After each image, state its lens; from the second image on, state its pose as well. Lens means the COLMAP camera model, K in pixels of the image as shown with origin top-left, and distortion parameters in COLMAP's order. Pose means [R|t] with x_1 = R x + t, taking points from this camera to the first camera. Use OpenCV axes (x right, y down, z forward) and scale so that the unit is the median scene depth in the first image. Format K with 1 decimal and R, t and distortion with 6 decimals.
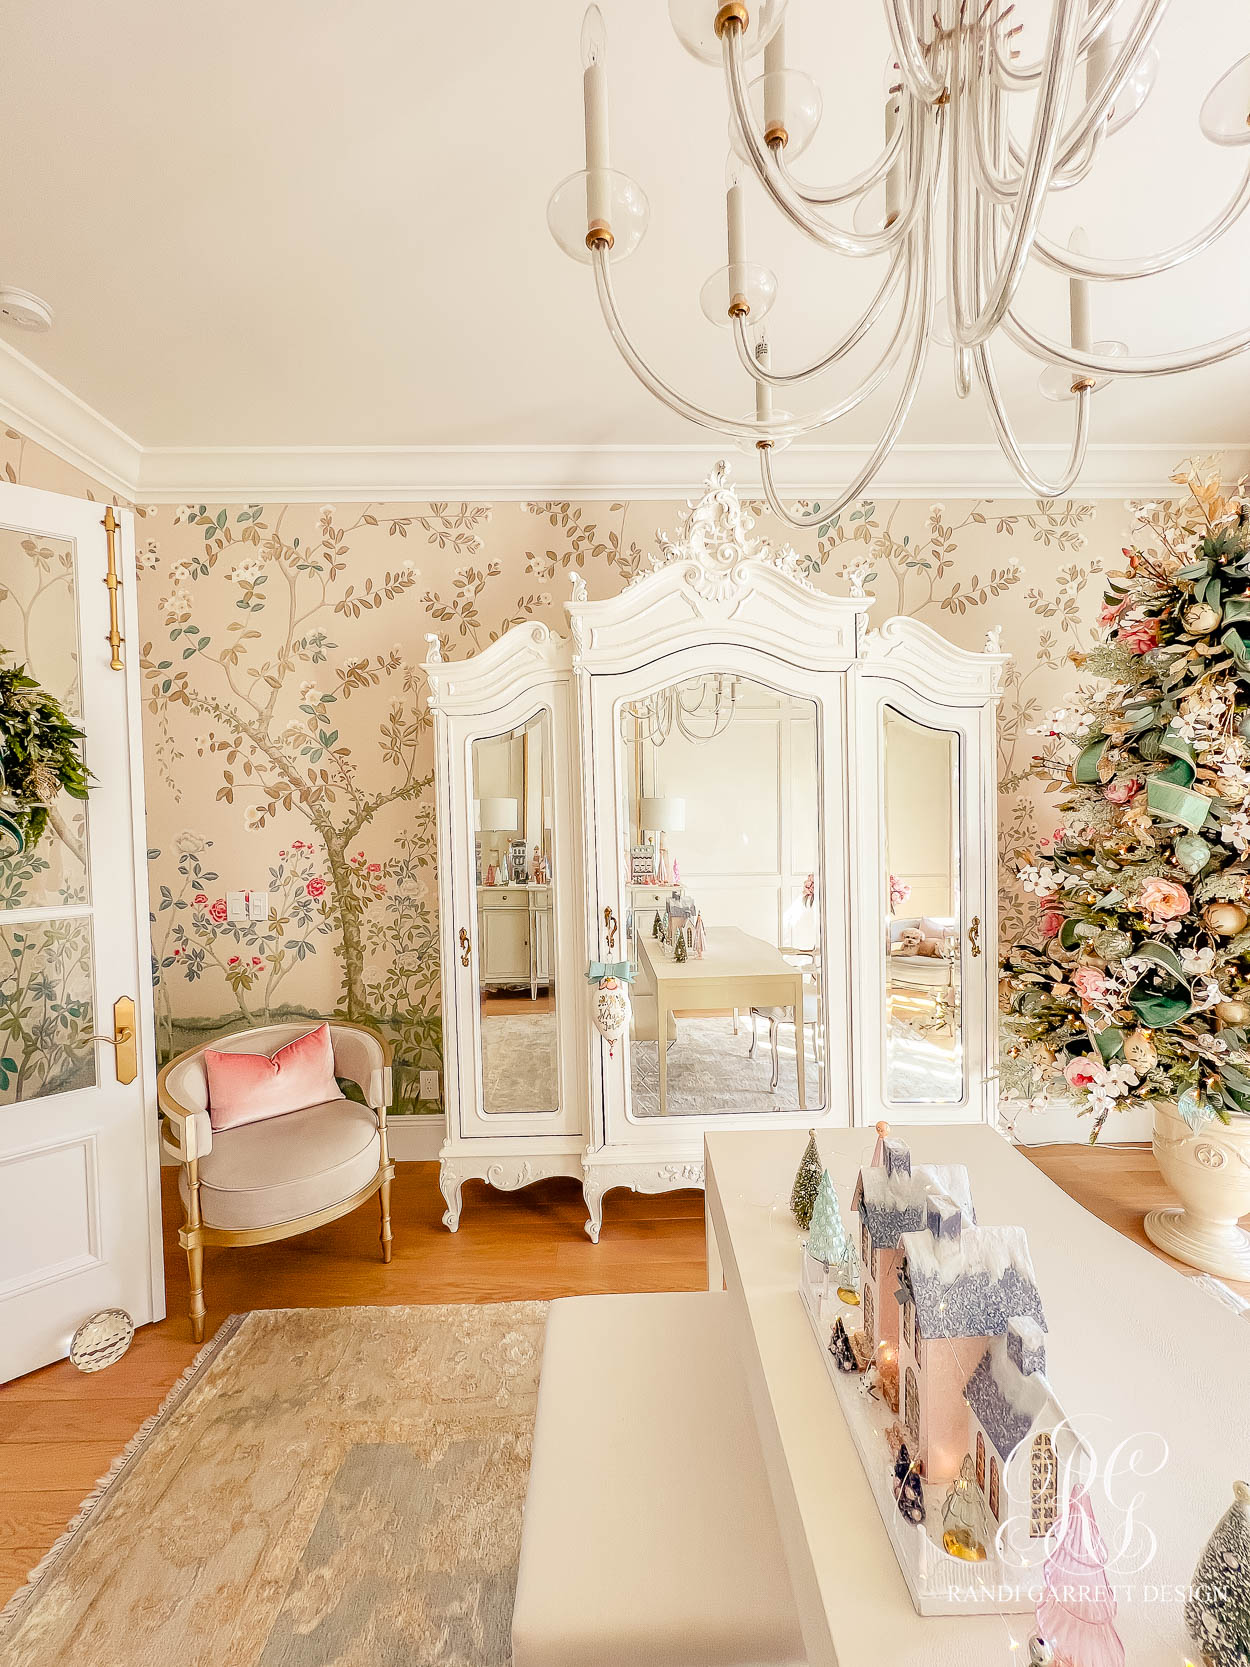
lens RADIAL K [[669.3, 0, 627.3], [0, 669.3, 830.2], [0, 0, 1]] dist [-0.003820, -0.000313]
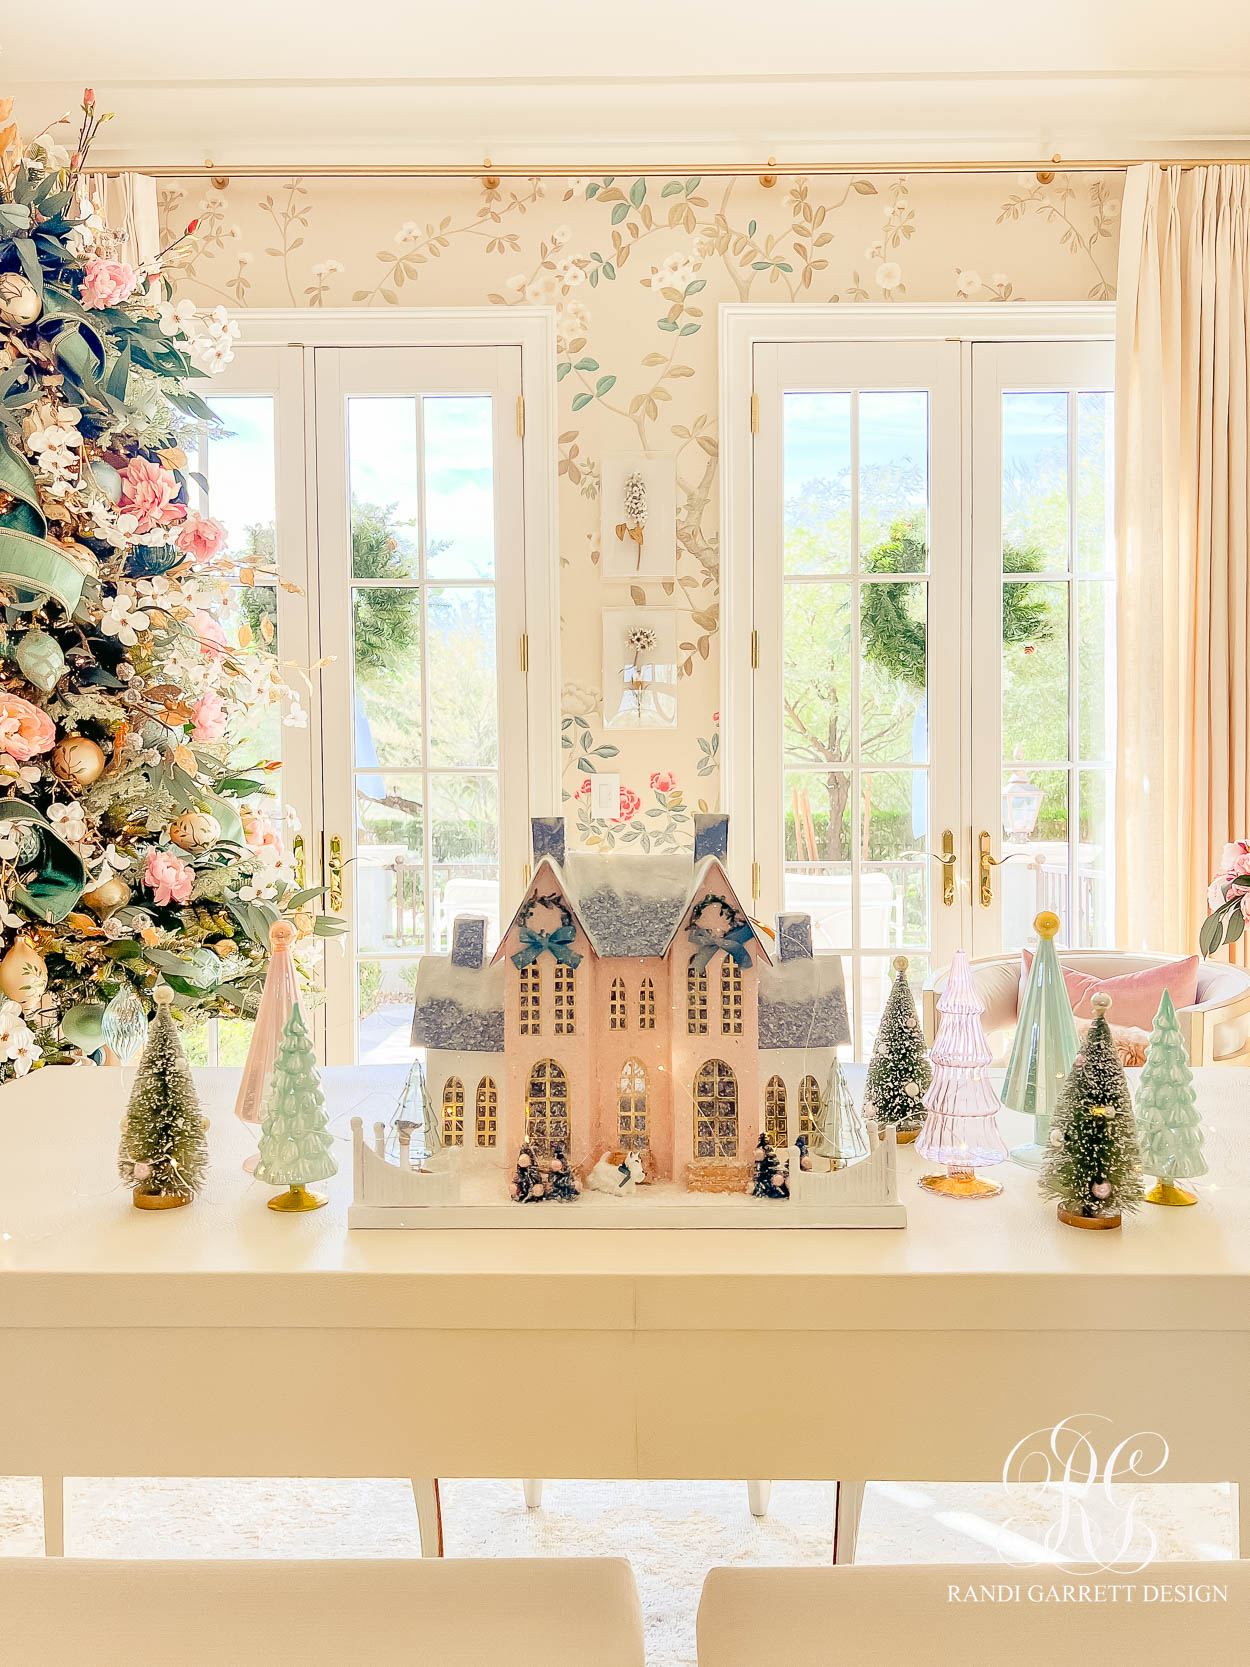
lens RADIAL K [[1255.9, 0, 627.7], [0, 1255.9, 837.4], [0, 0, 1]] dist [0.025333, -0.003631]
pose [[0.024275, -0.008637, 0.999668, -0.295733], [0.049365, 0.998753, 0.007430, 0.187986], [-0.998486, 0.049168, 0.024672, 0.350492]]
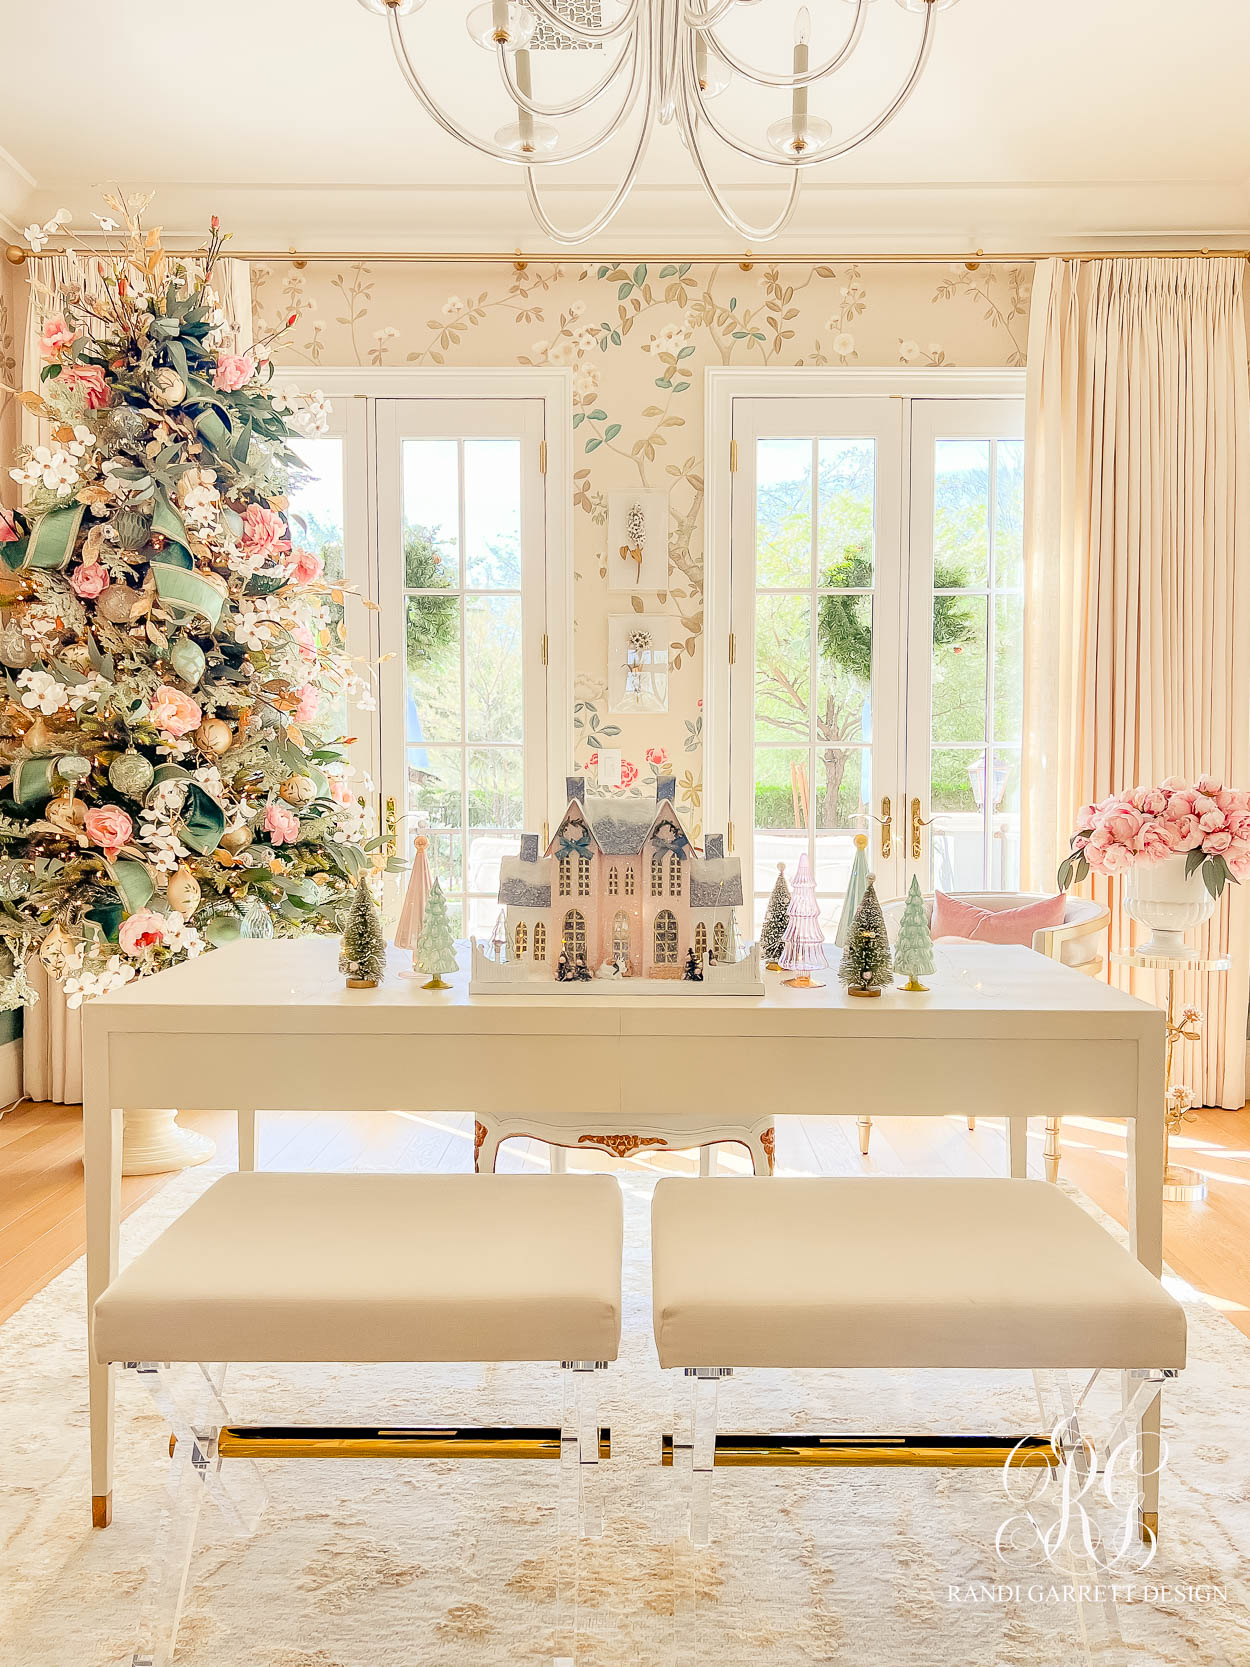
lens RADIAL K [[1274.9, 0, 632.2], [0, 1274.9, 835.7], [0, 0, 1]] dist [0.062817, -0.078701]
pose [[0.025477, -0.028229, 0.999277, -0.668430], [0.040422, 0.998813, 0.027186, 0.199814], [-0.998858, 0.039700, 0.026588, 0.332802]]
